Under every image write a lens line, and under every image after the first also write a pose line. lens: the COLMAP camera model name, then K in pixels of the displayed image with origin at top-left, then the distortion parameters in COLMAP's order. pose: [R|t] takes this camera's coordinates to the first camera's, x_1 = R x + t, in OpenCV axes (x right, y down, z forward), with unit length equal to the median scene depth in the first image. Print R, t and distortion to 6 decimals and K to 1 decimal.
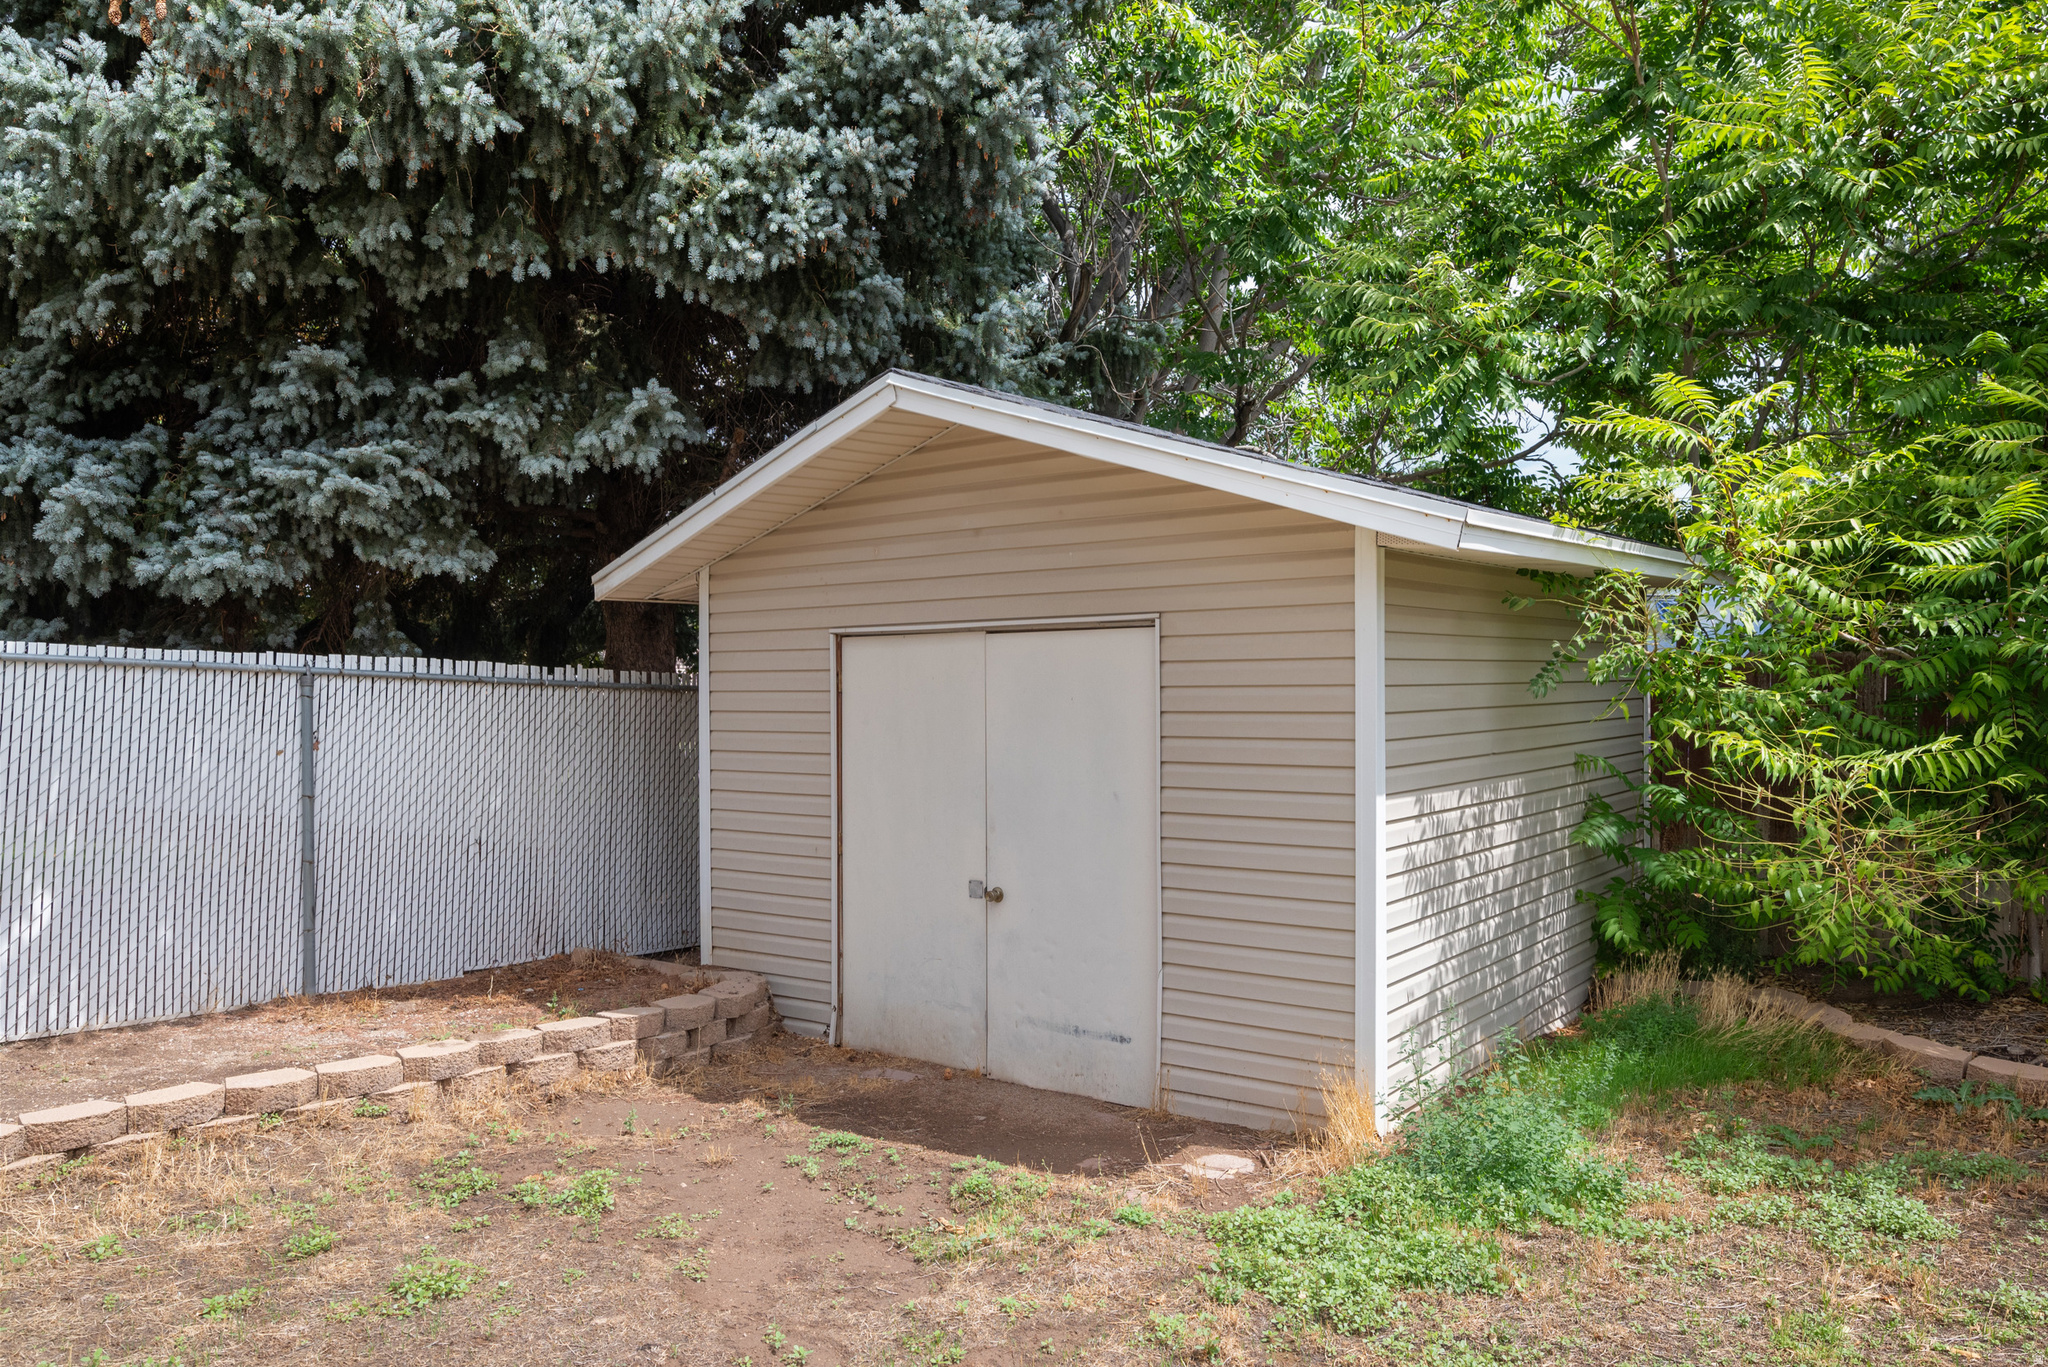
lens RADIAL K [[1382.4, 0, 1024.0], [0, 1382.4, 683.5], [0, 0, 1]] dist [0.002067, 0.000876]
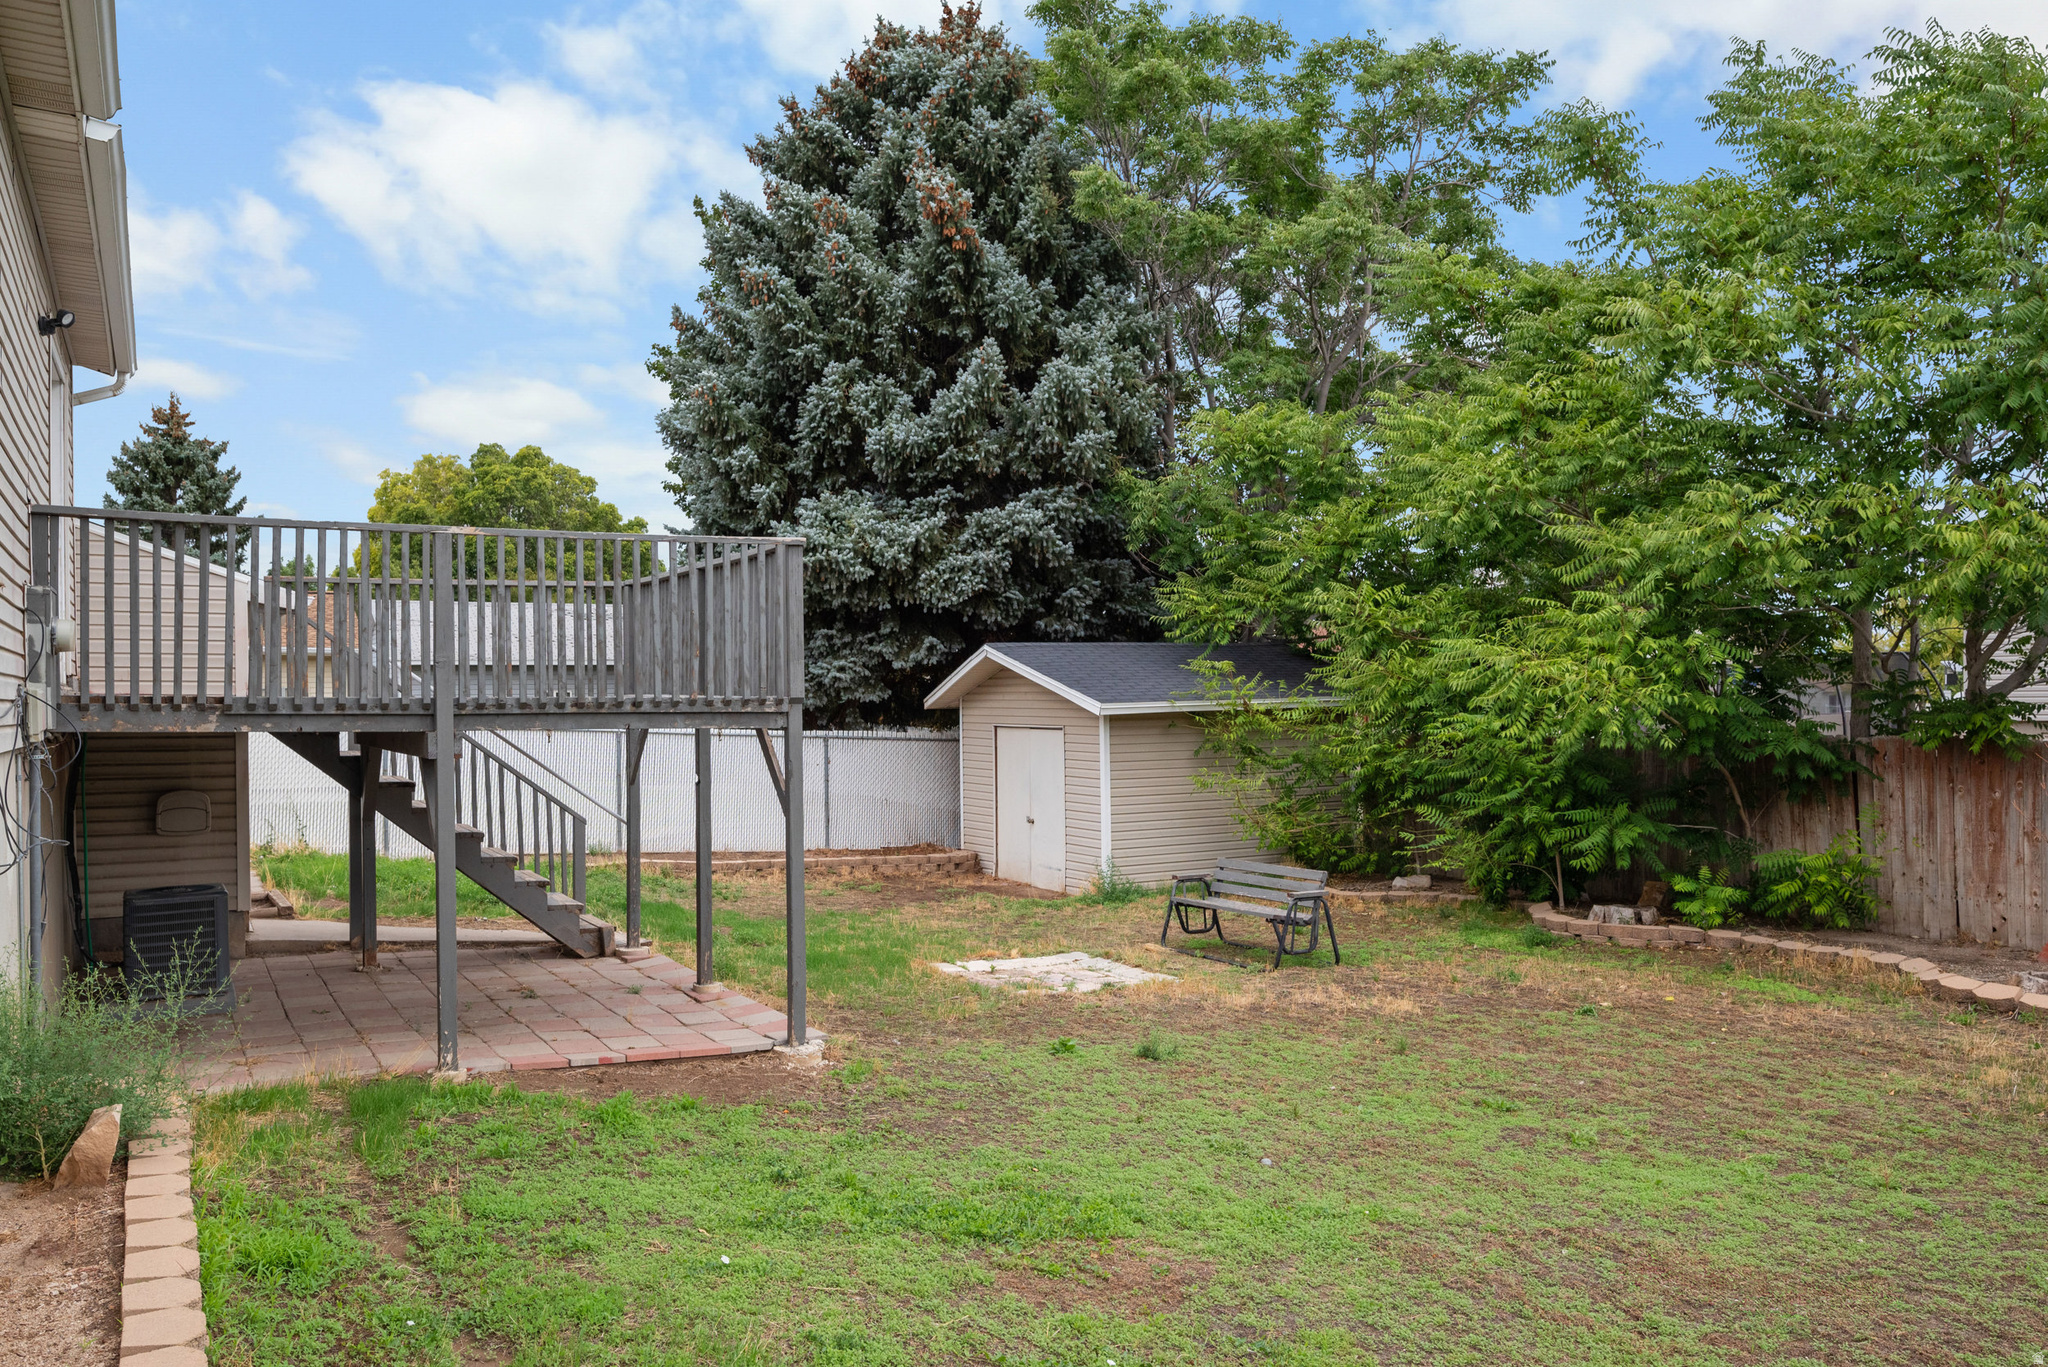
lens RADIAL K [[1546.1, 0, 1024.0], [0, 1546.1, 683.5], [0, 0, 1]] dist [-0.000142, -0.000011]
pose [[0.905893, 0.002139, -0.423501, 1.224783], [0.002944, 0.999931, 0.011348, -0.156112], [0.423496, -0.011526, 0.905825, -1.750806]]
